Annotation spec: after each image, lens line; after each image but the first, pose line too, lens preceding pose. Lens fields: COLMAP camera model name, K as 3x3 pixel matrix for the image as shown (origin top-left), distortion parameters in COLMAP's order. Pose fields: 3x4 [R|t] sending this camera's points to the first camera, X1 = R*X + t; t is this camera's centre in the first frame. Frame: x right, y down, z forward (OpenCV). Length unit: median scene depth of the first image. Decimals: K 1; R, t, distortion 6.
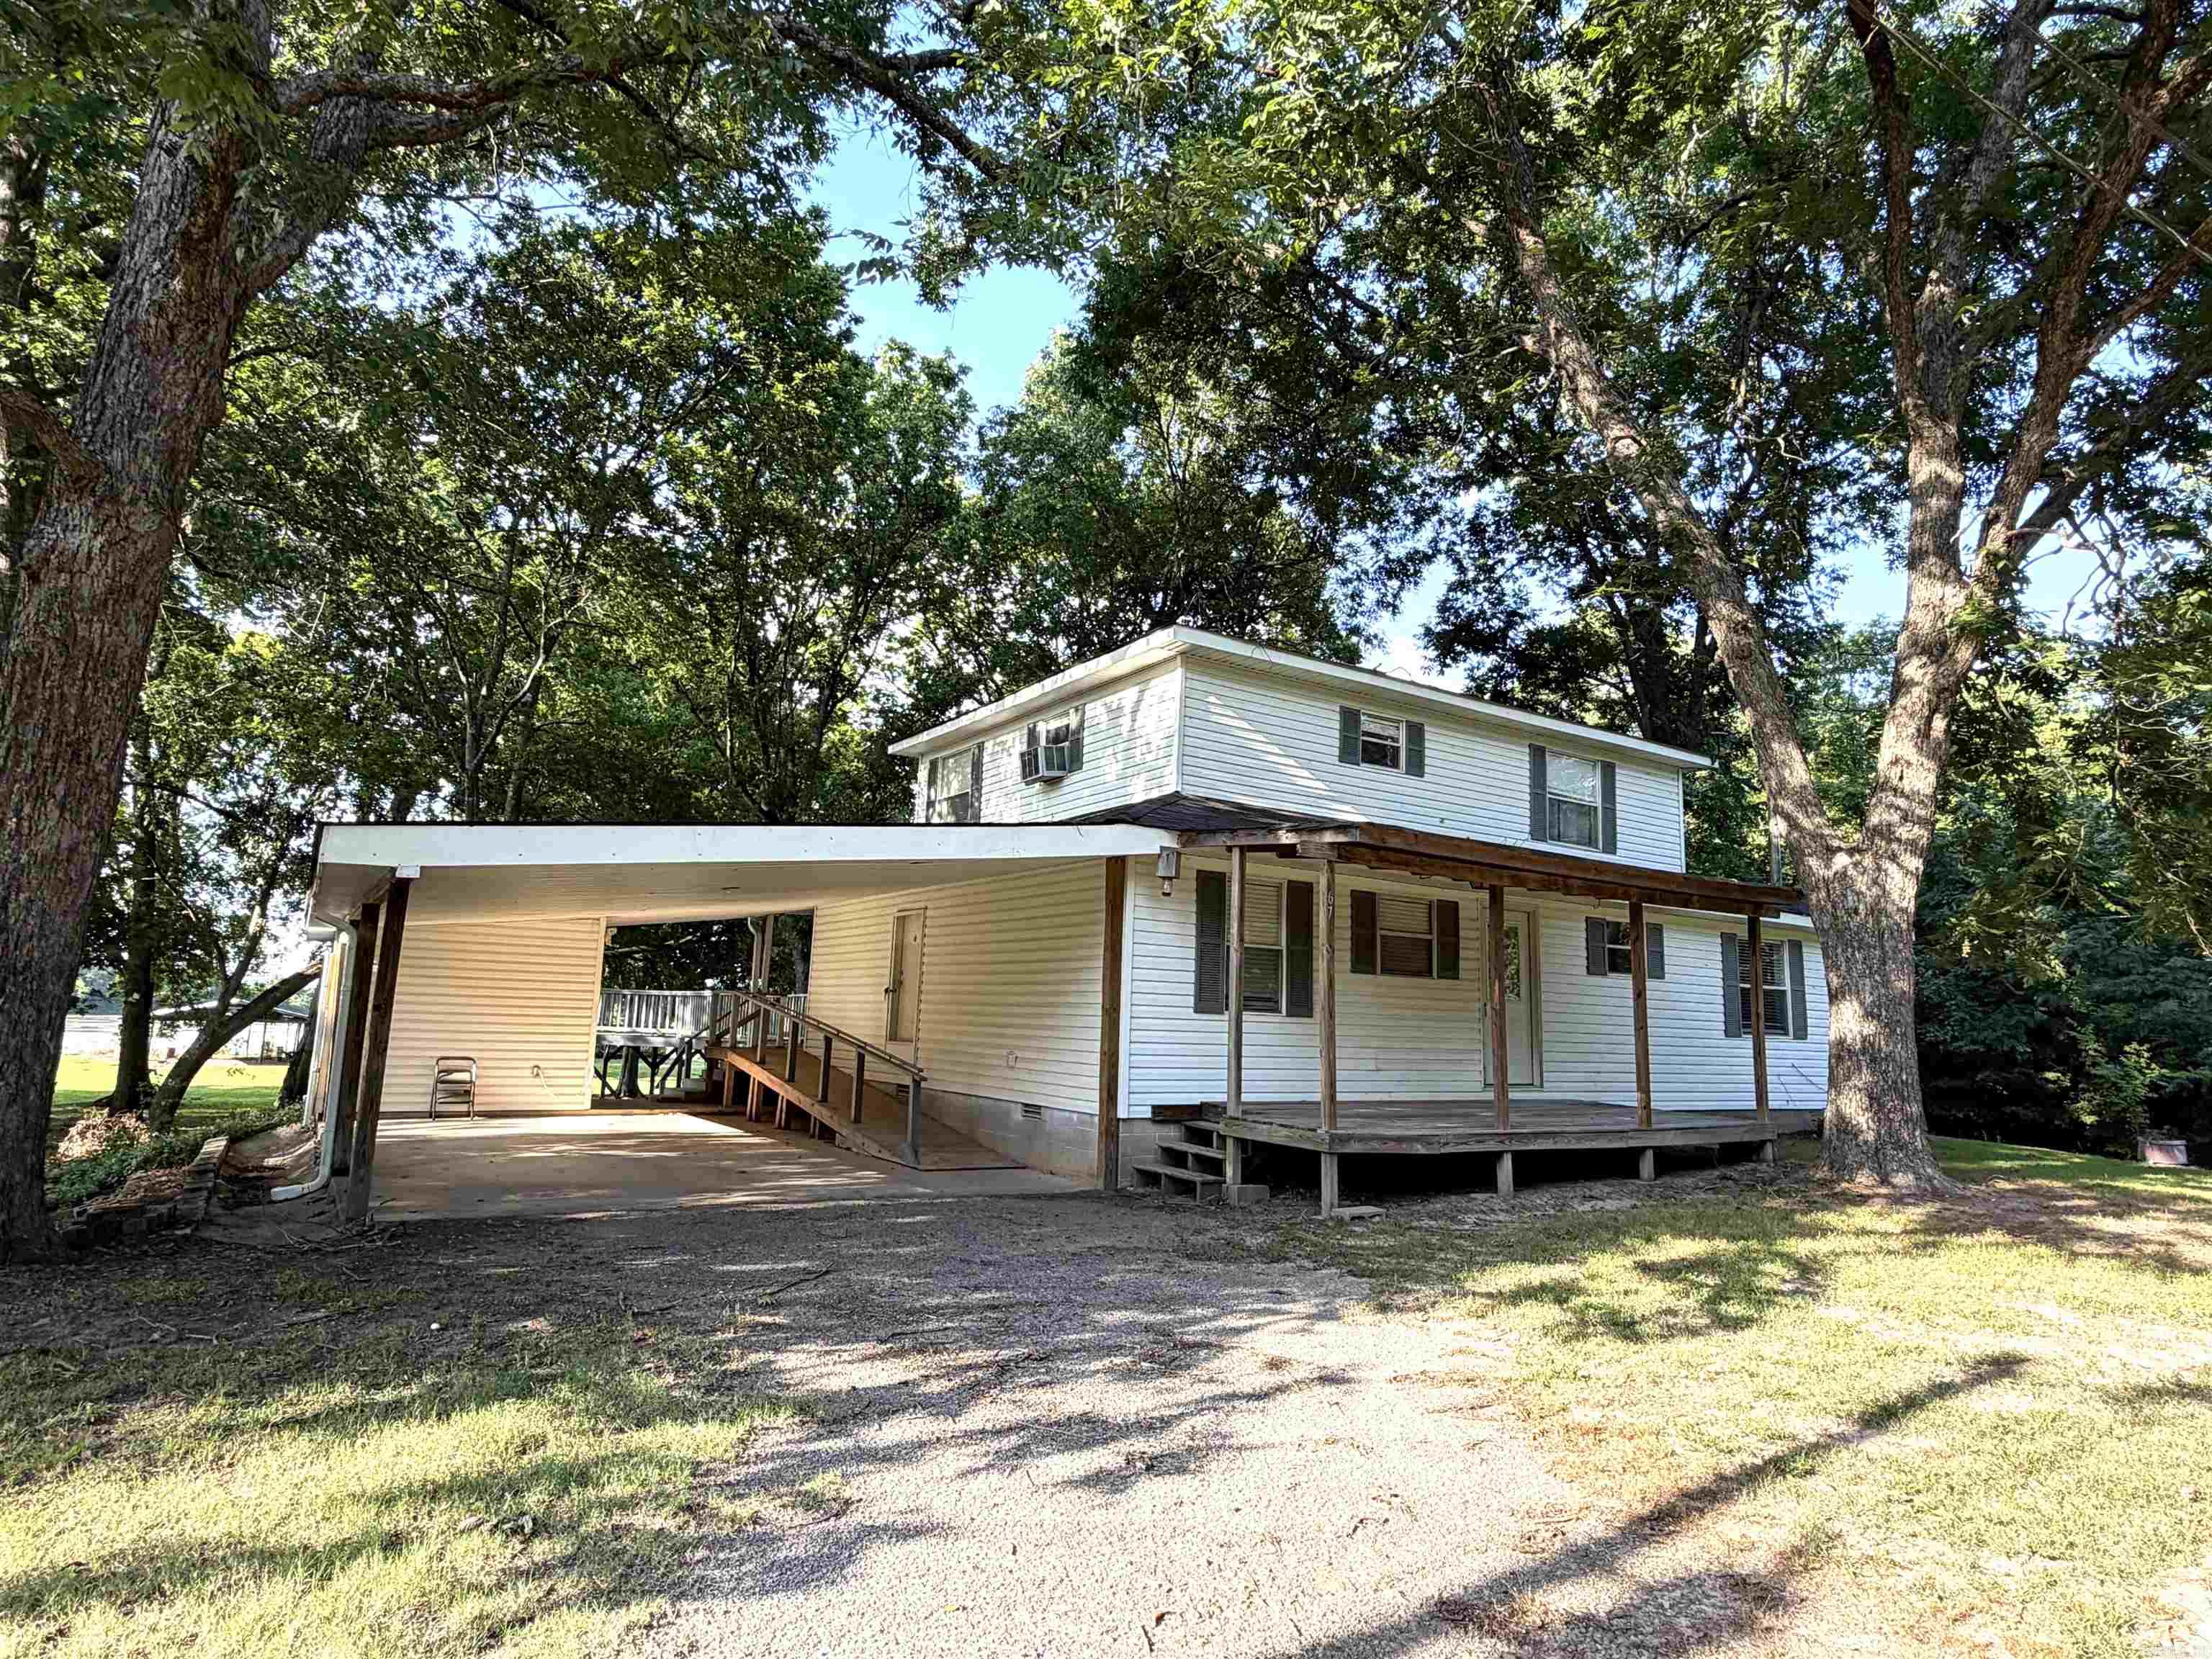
lens RADIAL K [[1273.7, 0, 1106.4], [0, 1273.7, 826.0], [0, 0, 1]] dist [-0.002523, -0.000846]
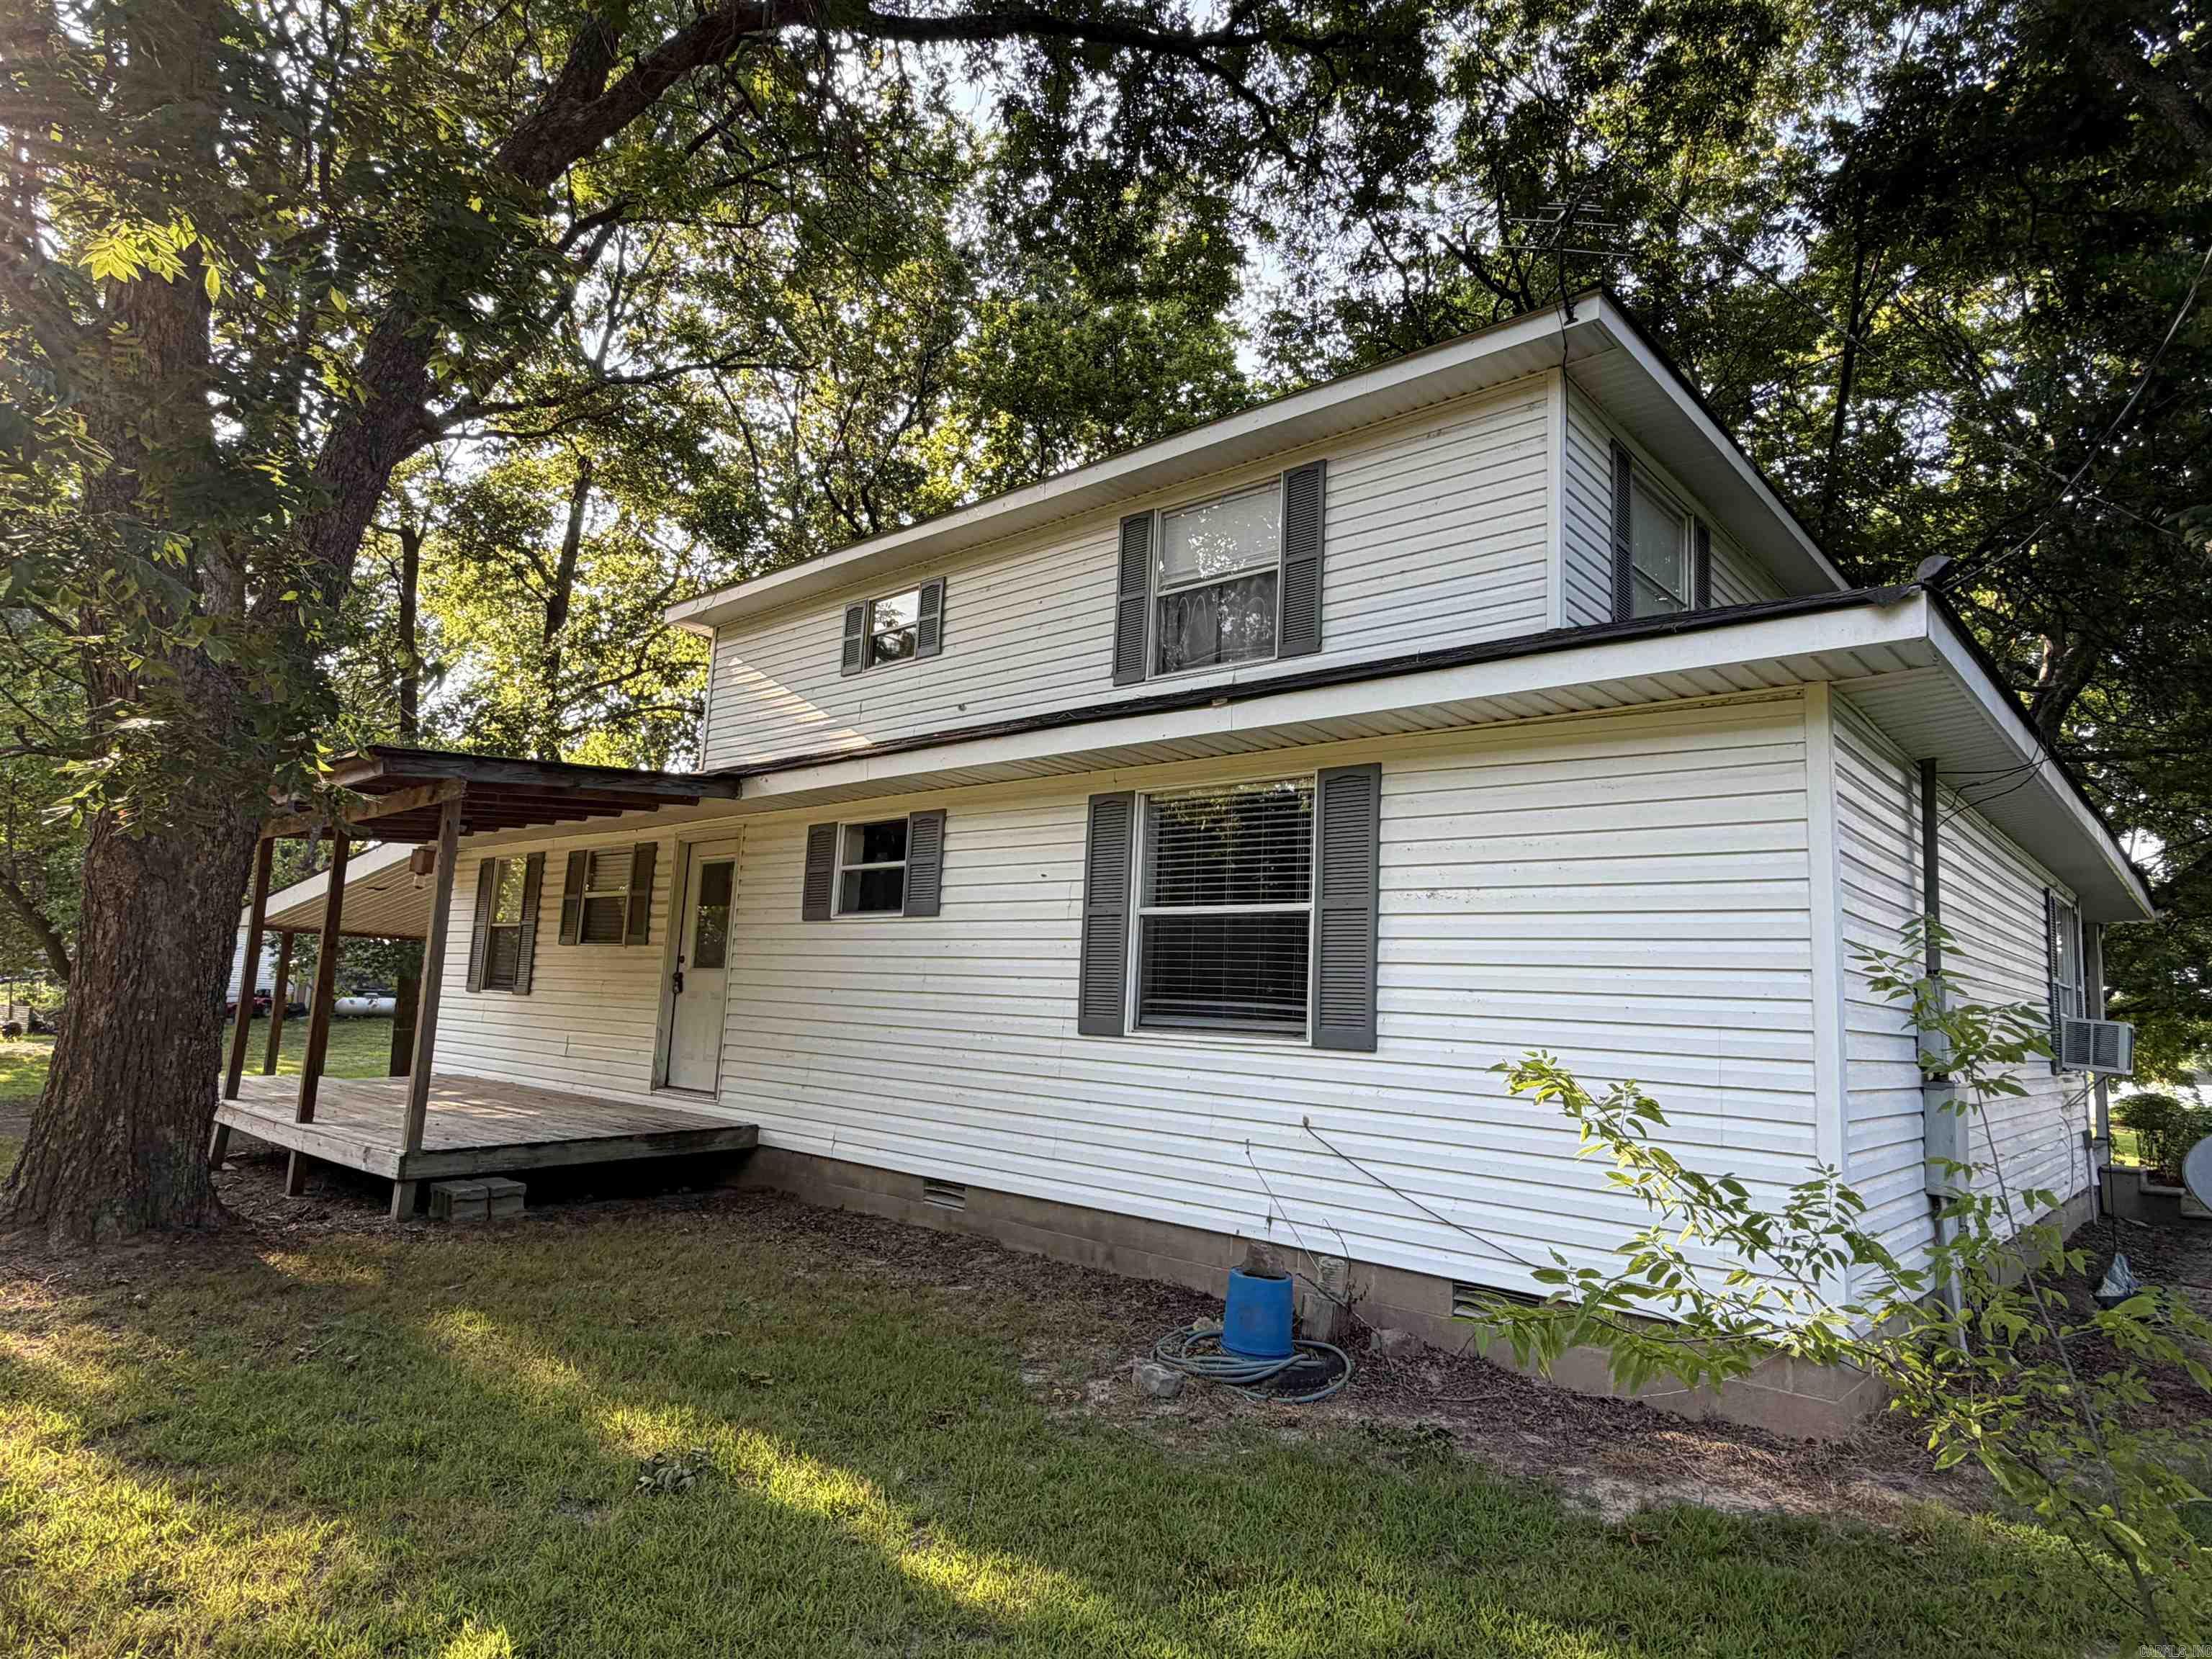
lens RADIAL K [[1273.7, 0, 1106.7], [0, 1273.7, 831.4], [0, 0, 1]] dist [-0.002523, -0.000846]
pose [[0.260317, -0.149885, -0.953818, 0.948695], [0.114036, 0.985736, -0.123778, 0.157334], [0.958765, -0.076548, 0.273696, 0.923964]]
